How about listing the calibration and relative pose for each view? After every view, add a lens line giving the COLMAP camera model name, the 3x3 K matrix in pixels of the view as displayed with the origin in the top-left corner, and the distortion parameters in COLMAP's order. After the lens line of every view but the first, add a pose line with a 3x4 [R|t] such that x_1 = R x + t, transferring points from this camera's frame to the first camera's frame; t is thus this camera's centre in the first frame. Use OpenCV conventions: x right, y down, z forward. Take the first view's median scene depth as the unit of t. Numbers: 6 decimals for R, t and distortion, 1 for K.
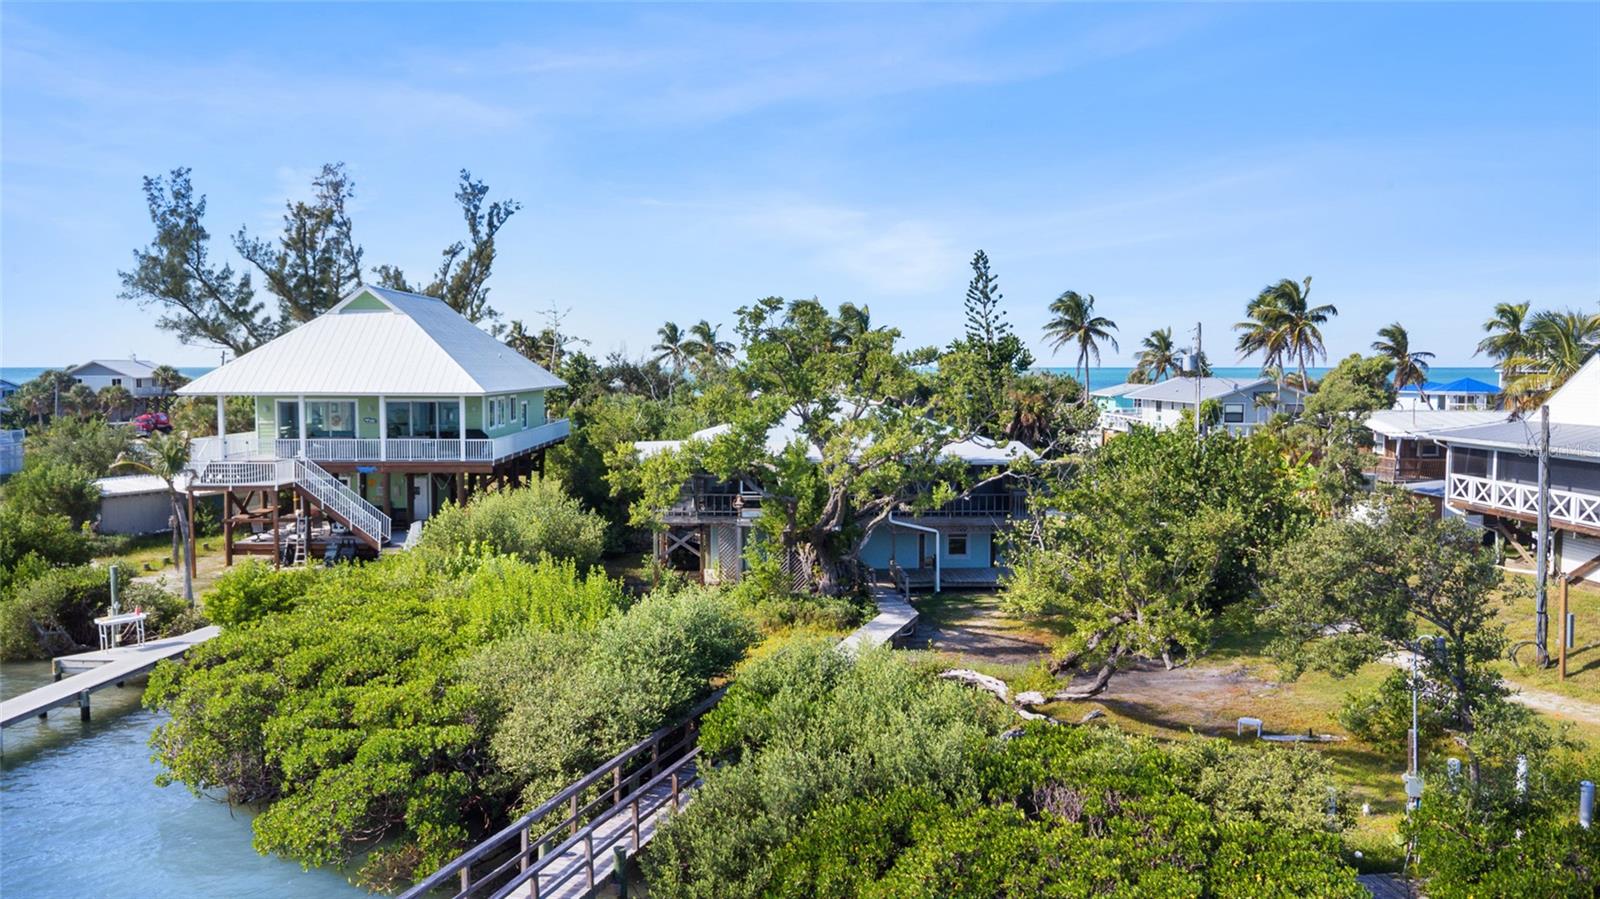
lens RADIAL K [[1144.6, 0, 756.0], [0, 1144.6, 469.7], [0, 0, 1]] dist [0.050921, -0.072730]
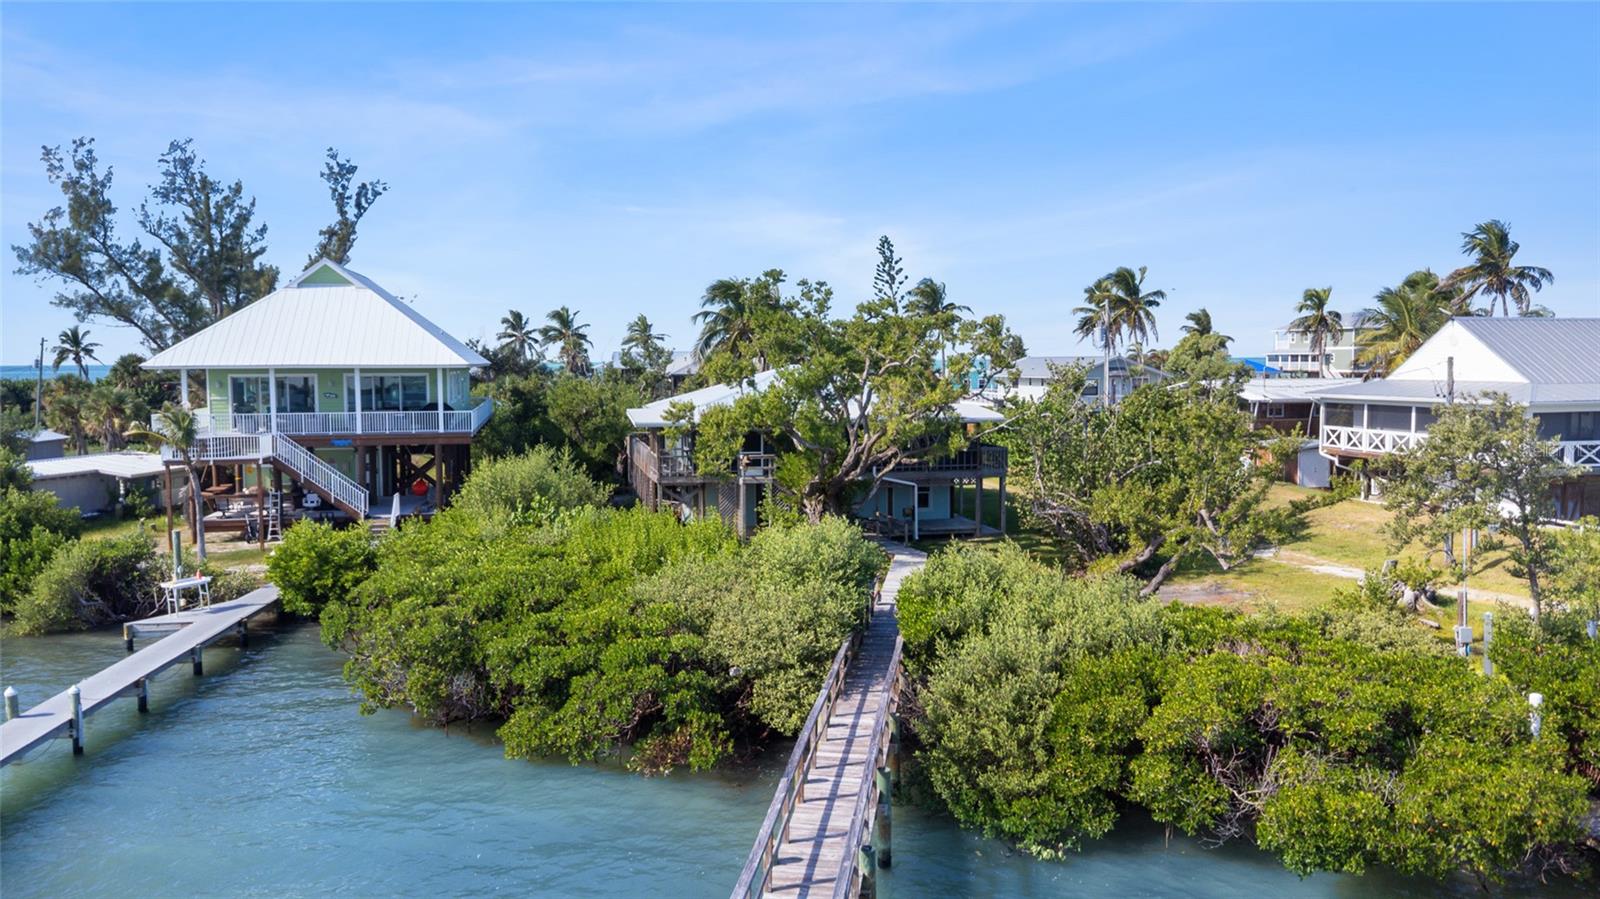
lens RADIAL K [[1144.6, 0, 756.0], [0, 1144.6, 469.7], [0, 0, 1]] dist [0.050921, -0.072730]
pose [[0.983413, -0.023775, 0.179814, -0.129960], [0.022849, 0.999713, 0.007220, 0.019082], [-0.179934, -0.002992, 0.983674, -0.038712]]
